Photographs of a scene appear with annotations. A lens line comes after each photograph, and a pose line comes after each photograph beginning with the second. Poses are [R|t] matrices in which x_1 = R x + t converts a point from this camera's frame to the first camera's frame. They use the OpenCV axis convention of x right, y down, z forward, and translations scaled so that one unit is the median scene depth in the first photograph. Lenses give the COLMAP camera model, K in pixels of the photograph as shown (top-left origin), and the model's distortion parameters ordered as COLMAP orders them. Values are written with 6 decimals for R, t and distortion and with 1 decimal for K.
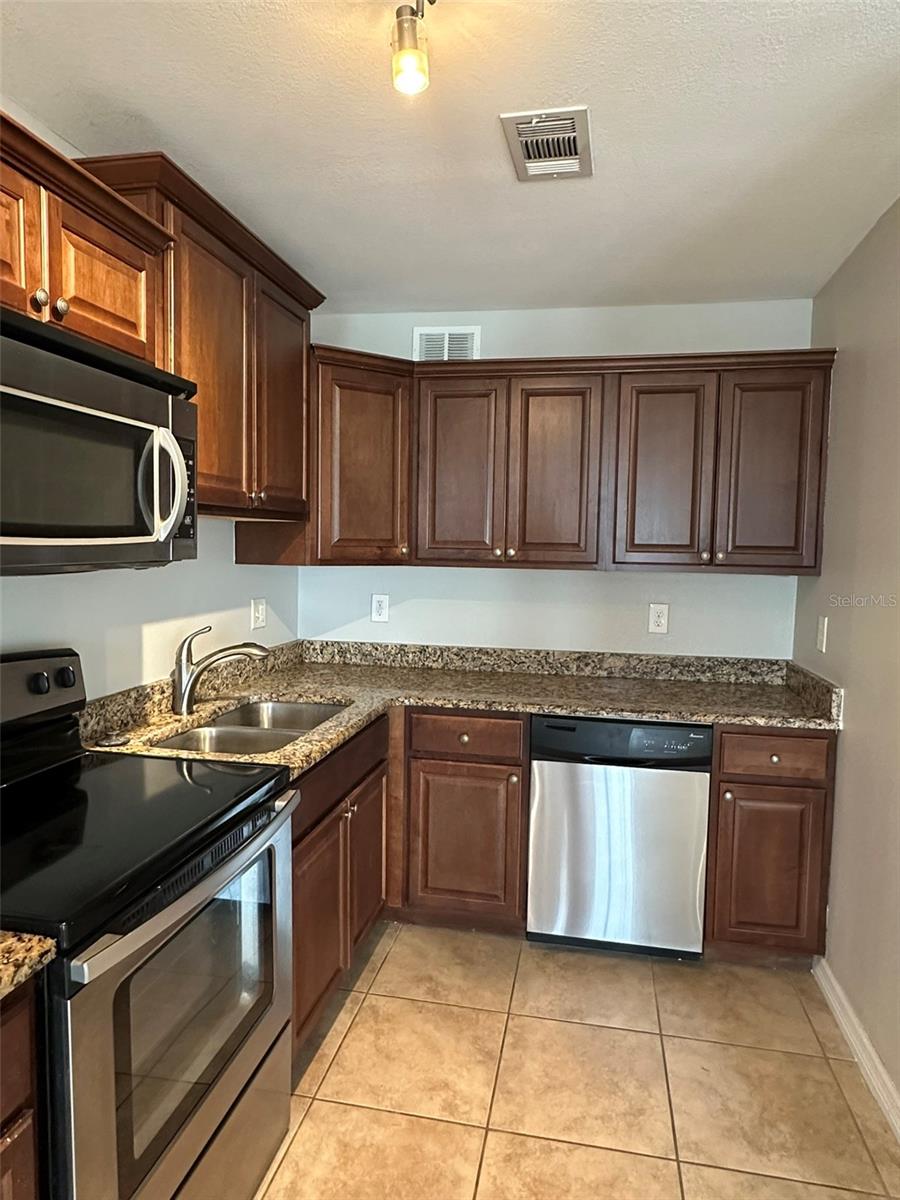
lens RADIAL K [[733.1, 0, 454.8], [0, 733.1, 594.8], [0, 0, 1]] dist [-0.000196, -0.004486]
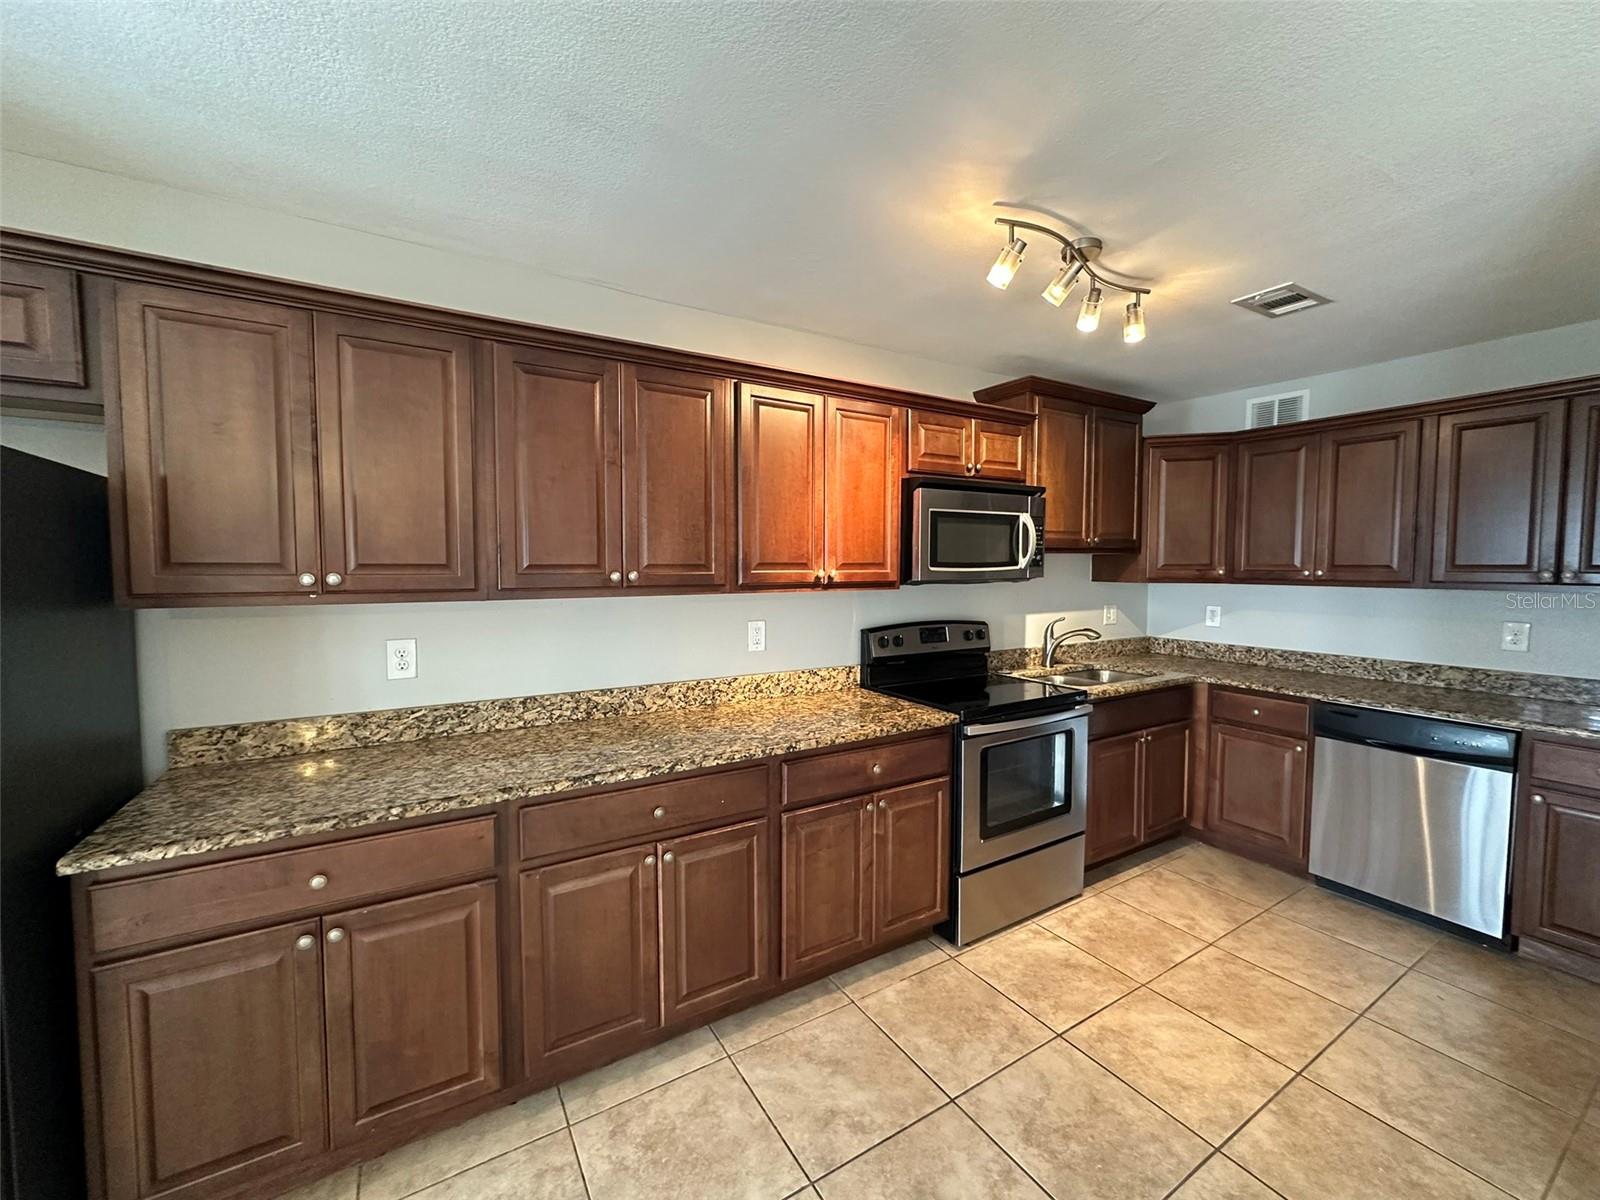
lens RADIAL K [[640.0, 0, 795.8], [0, 640.0, 595.5], [0, 0, 1]] dist [-0.006888, 0.001196]
pose [[0.671124, 0.019682, -0.741084, 0.326988], [-0.039743, 0.999165, -0.009455, 0.029407], [0.740279, 0.035798, 0.671346, -0.434423]]
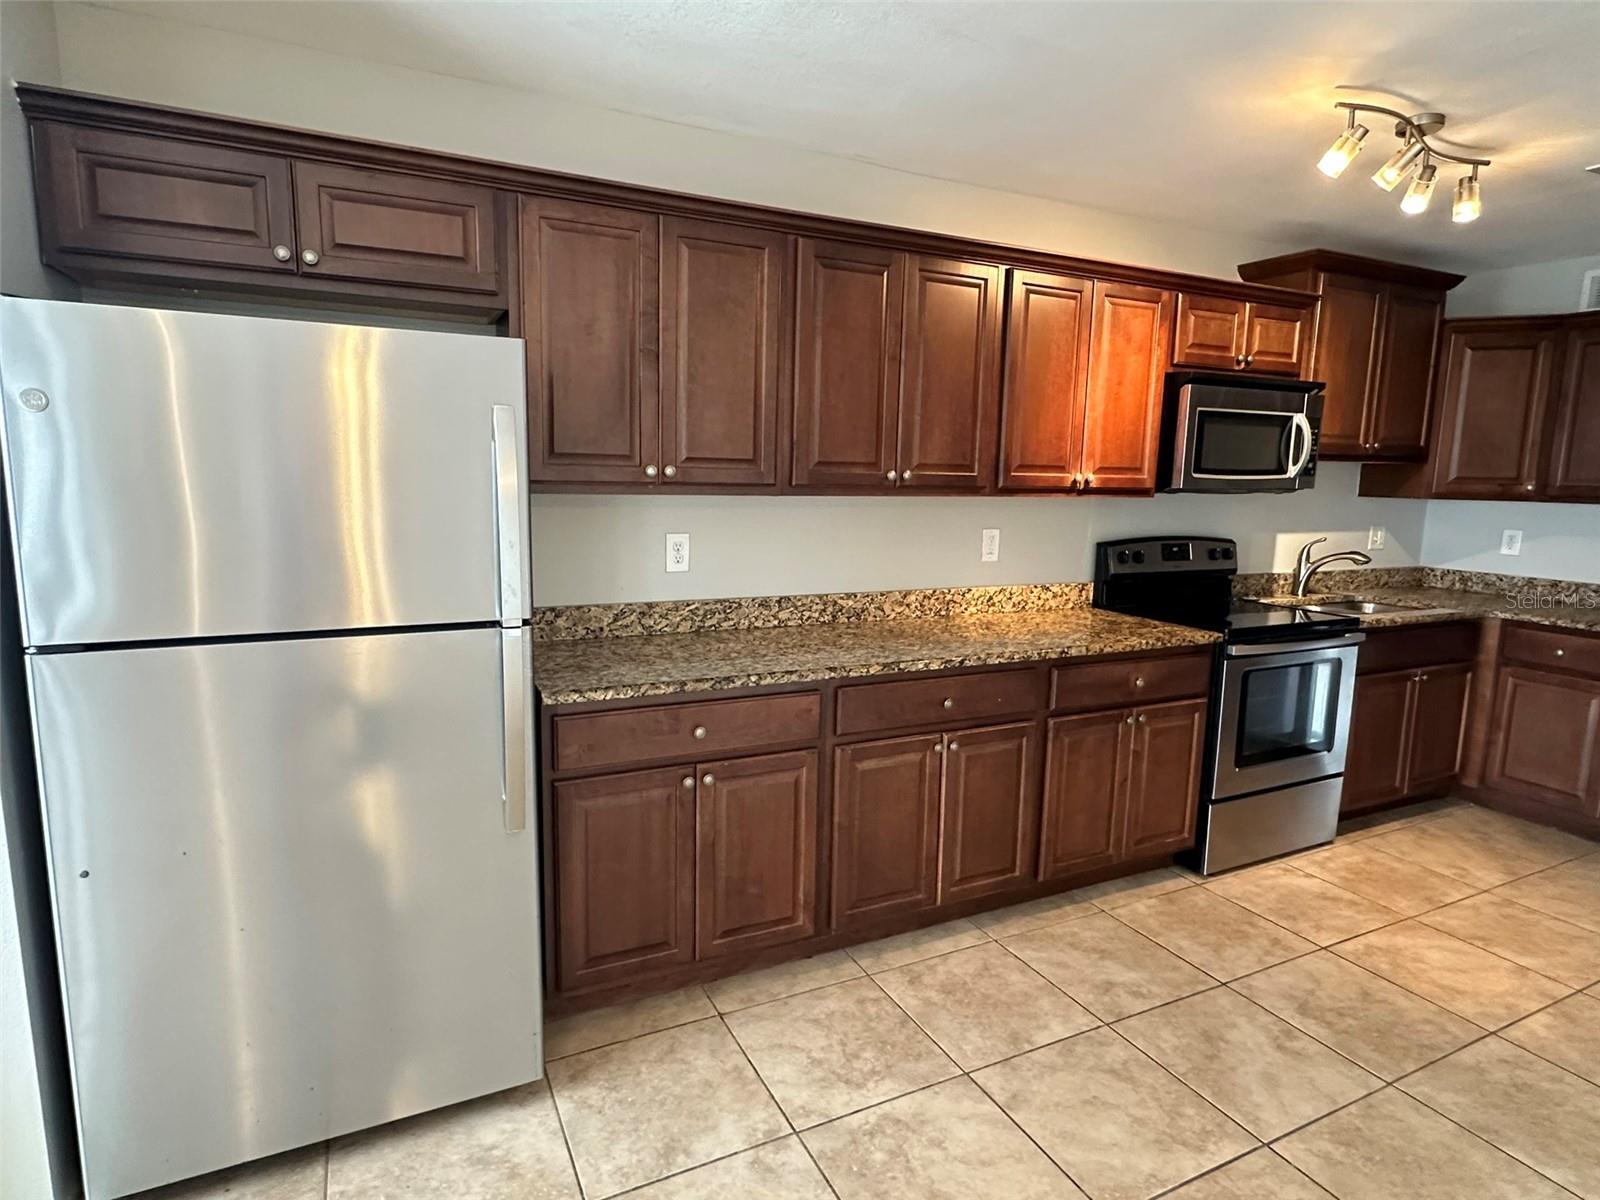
lens RADIAL K [[877.7, 0, 788.3], [0, 877.7, 598.6], [0, 0, 1]] dist [-0.005642, 0.001467]
pose [[0.600927, 0.110384, -0.791645, 0.384115], [-0.063868, 0.993883, 0.090103, 0.069950], [0.796748, -0.003584, 0.604301, -0.832631]]
